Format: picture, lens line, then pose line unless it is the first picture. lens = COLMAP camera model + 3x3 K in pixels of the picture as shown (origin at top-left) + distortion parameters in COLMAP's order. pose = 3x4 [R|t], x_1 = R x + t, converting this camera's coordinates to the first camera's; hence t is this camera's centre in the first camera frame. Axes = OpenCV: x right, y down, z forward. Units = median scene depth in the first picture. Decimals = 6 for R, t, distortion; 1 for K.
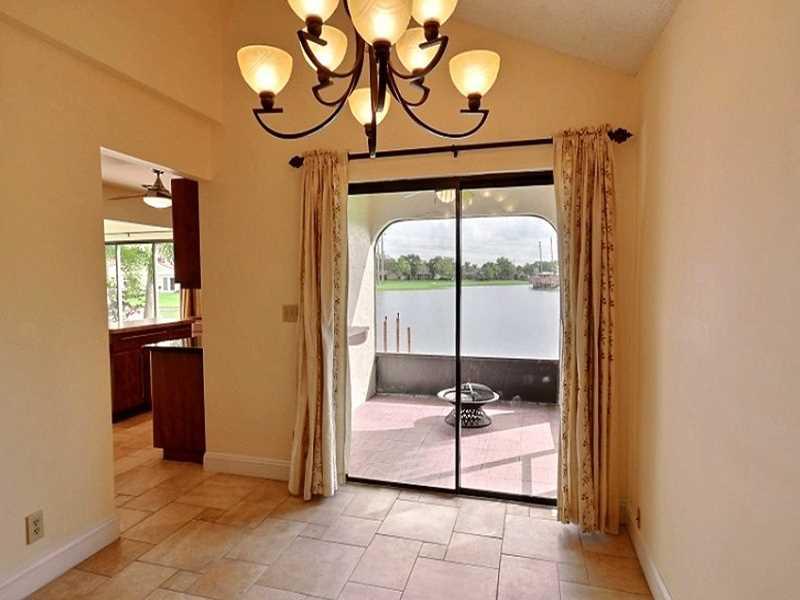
lens RADIAL K [[459.0, 0, 396.7], [0, 459.0, 299.2], [0, 0, 1]] dist [-0.002482, -0.000231]
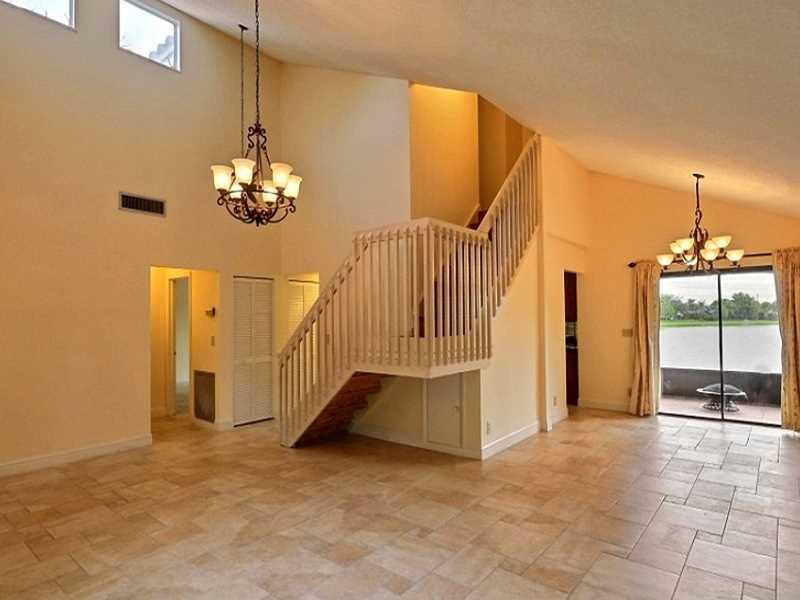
lens RADIAL K [[459.0, 0, 395.0], [0, 459.0, 309.9], [0, 0, 1]] dist [-0.002482, -0.000231]
pose [[0.912725, -0.012855, -0.408373, -0.371427], [-0.013645, 0.997988, -0.061913, 0.078419], [0.408347, 0.062082, 0.910713, -1.538404]]
